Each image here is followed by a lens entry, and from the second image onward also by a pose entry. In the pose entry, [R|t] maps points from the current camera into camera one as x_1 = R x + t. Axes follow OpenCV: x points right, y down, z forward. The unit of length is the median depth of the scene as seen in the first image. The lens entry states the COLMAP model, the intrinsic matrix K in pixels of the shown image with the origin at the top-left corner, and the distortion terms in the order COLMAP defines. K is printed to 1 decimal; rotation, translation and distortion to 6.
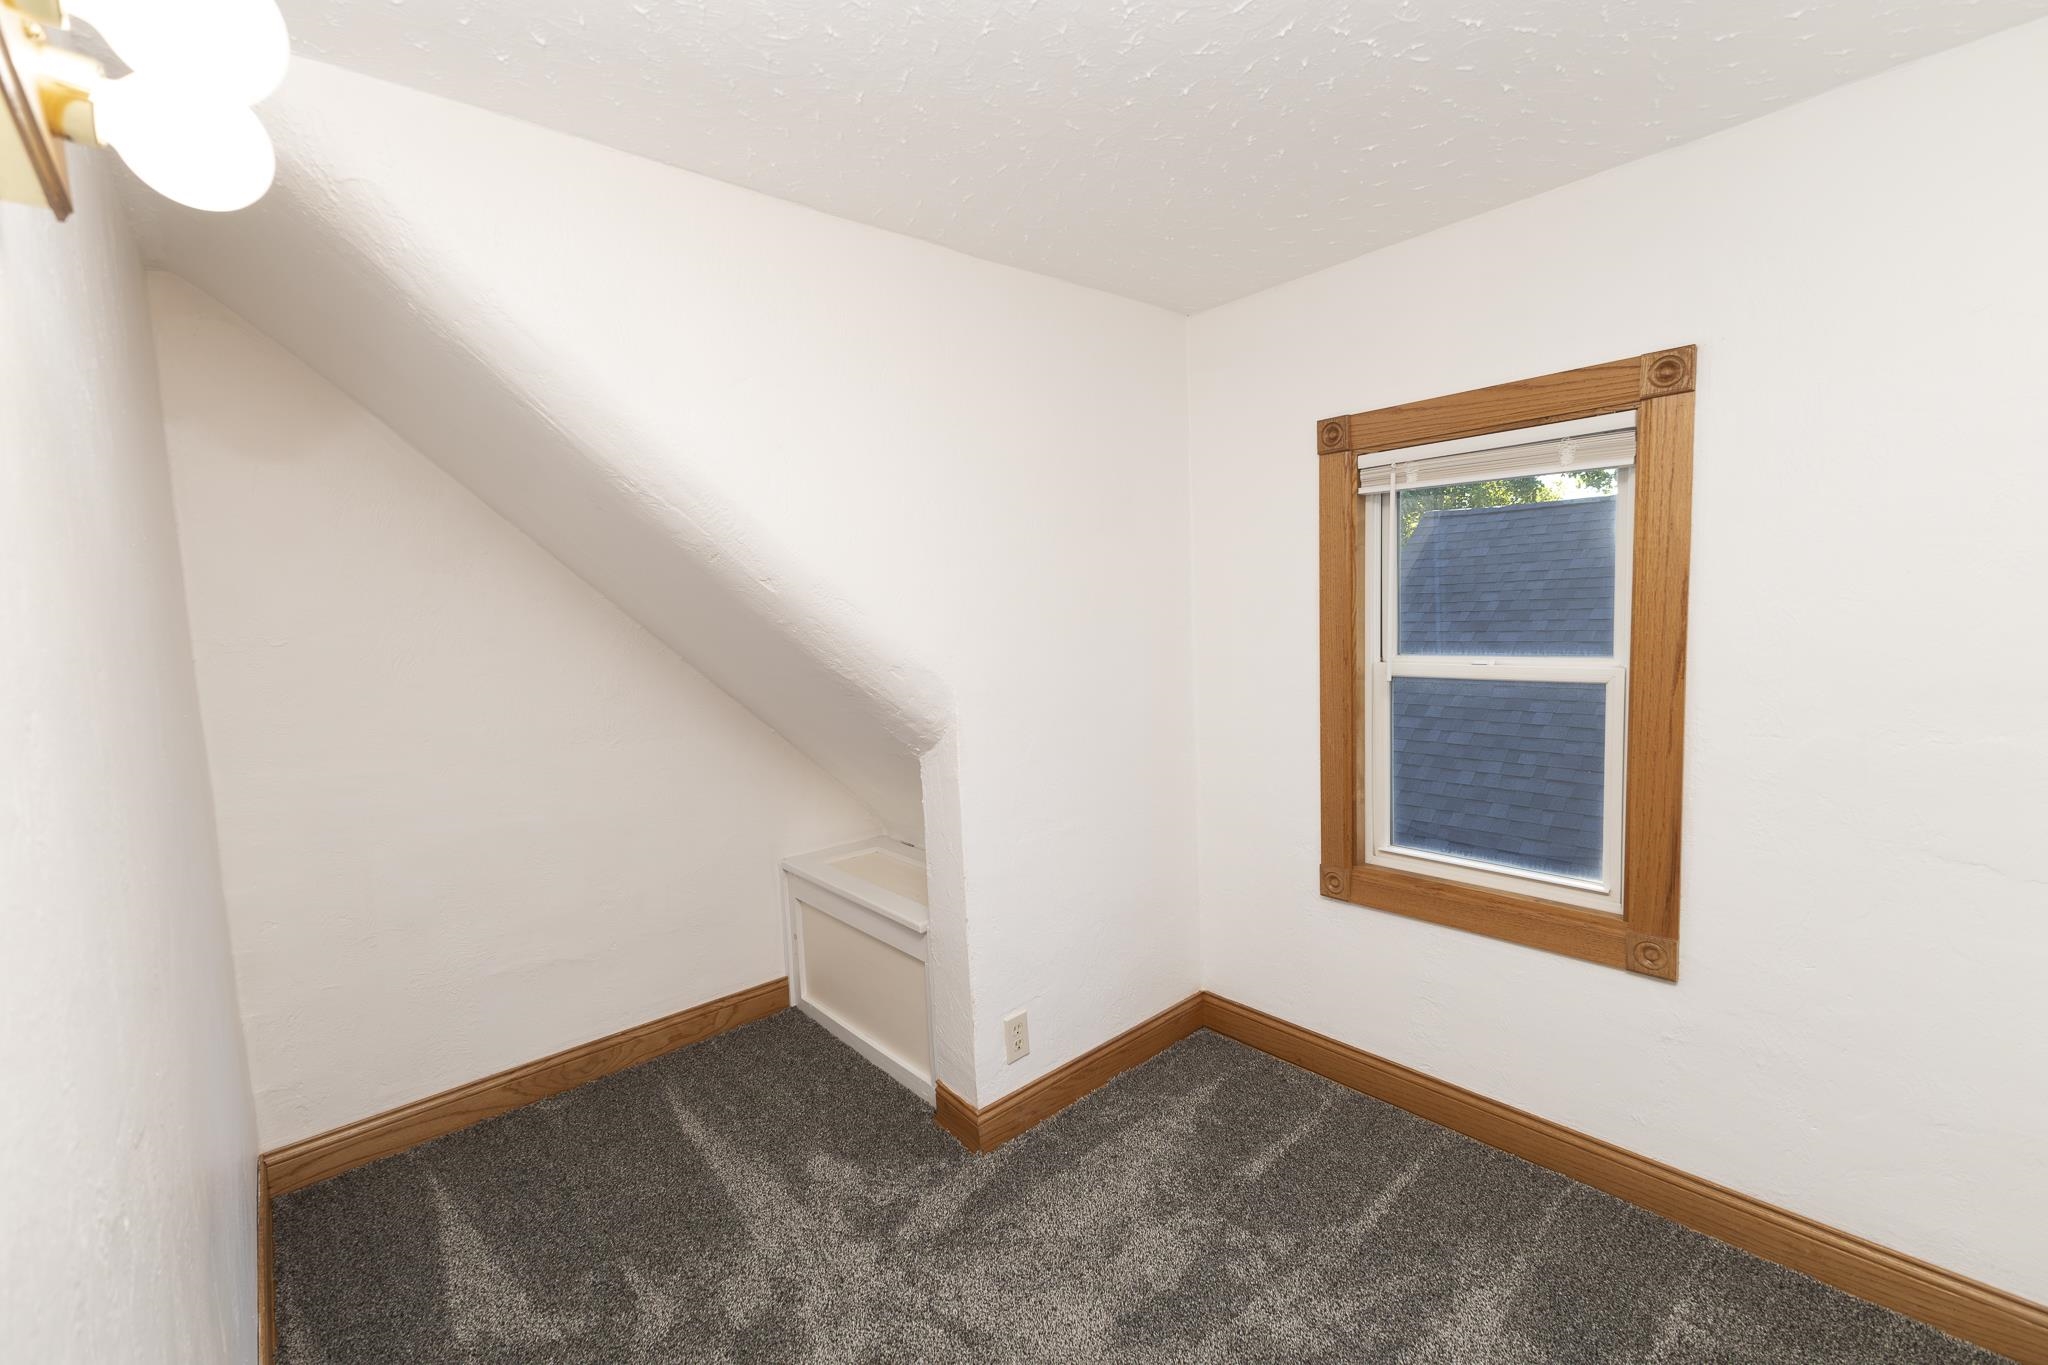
lens RADIAL K [[889.1, 0, 1023.5], [0, 889.1, 675.3], [0, 0, 1]] dist [0.001648, 0.000172]
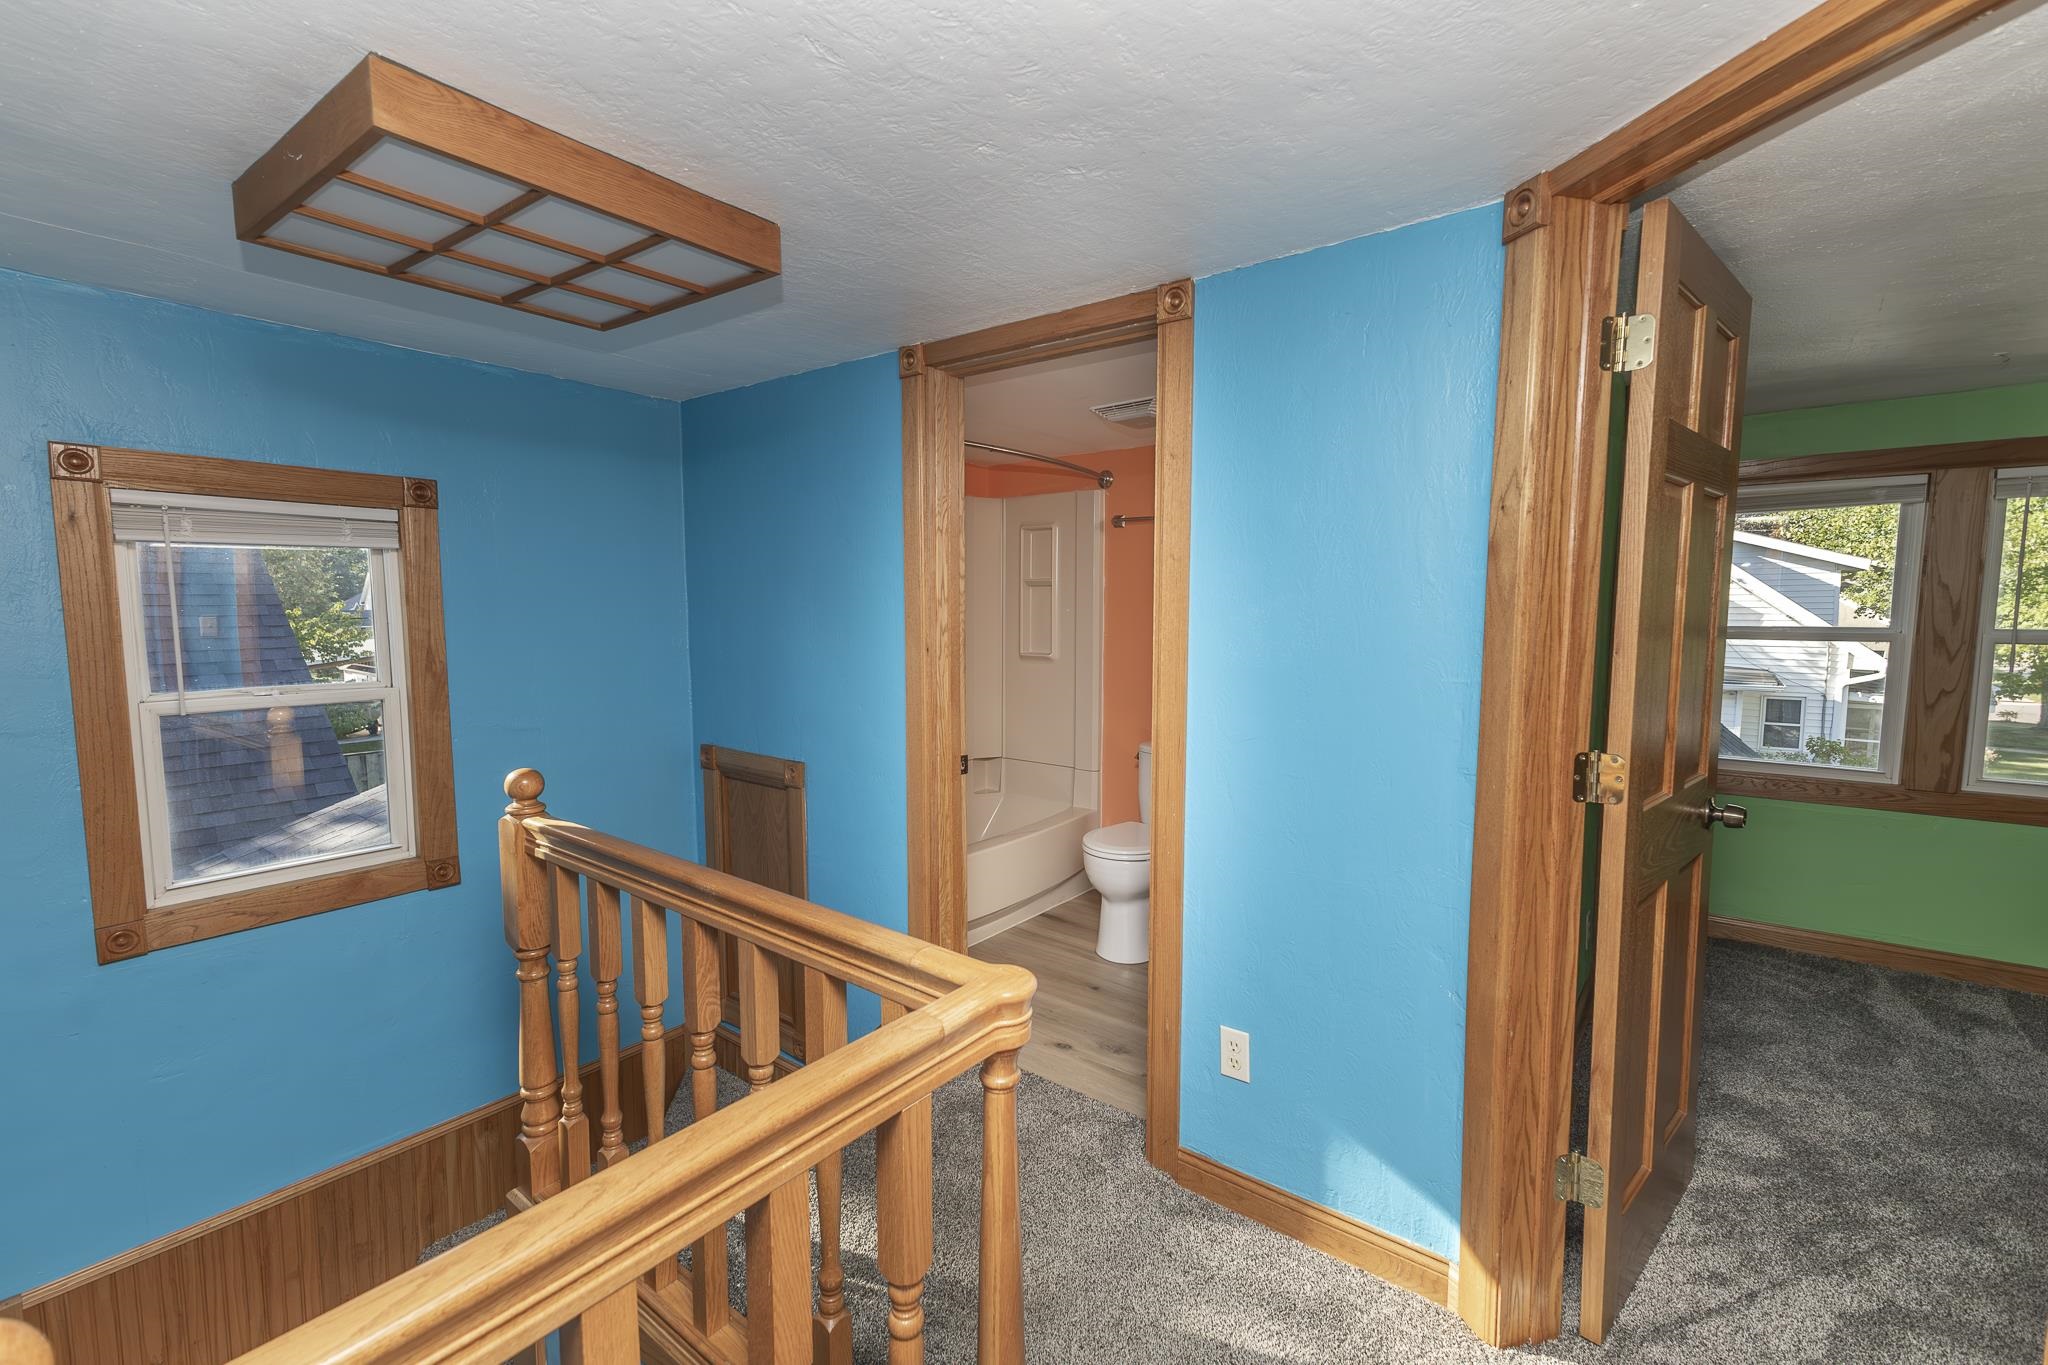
lens RADIAL K [[889.1, 0, 1024.4], [0, 889.1, 682.8], [0, 0, 1]] dist [0.001648, 0.000172]
pose [[-0.197775, -0.048667, 0.979039, -0.772232], [0.096720, 0.992924, 0.068895, -0.011494], [-0.975464, 0.108319, -0.191669, 0.232185]]
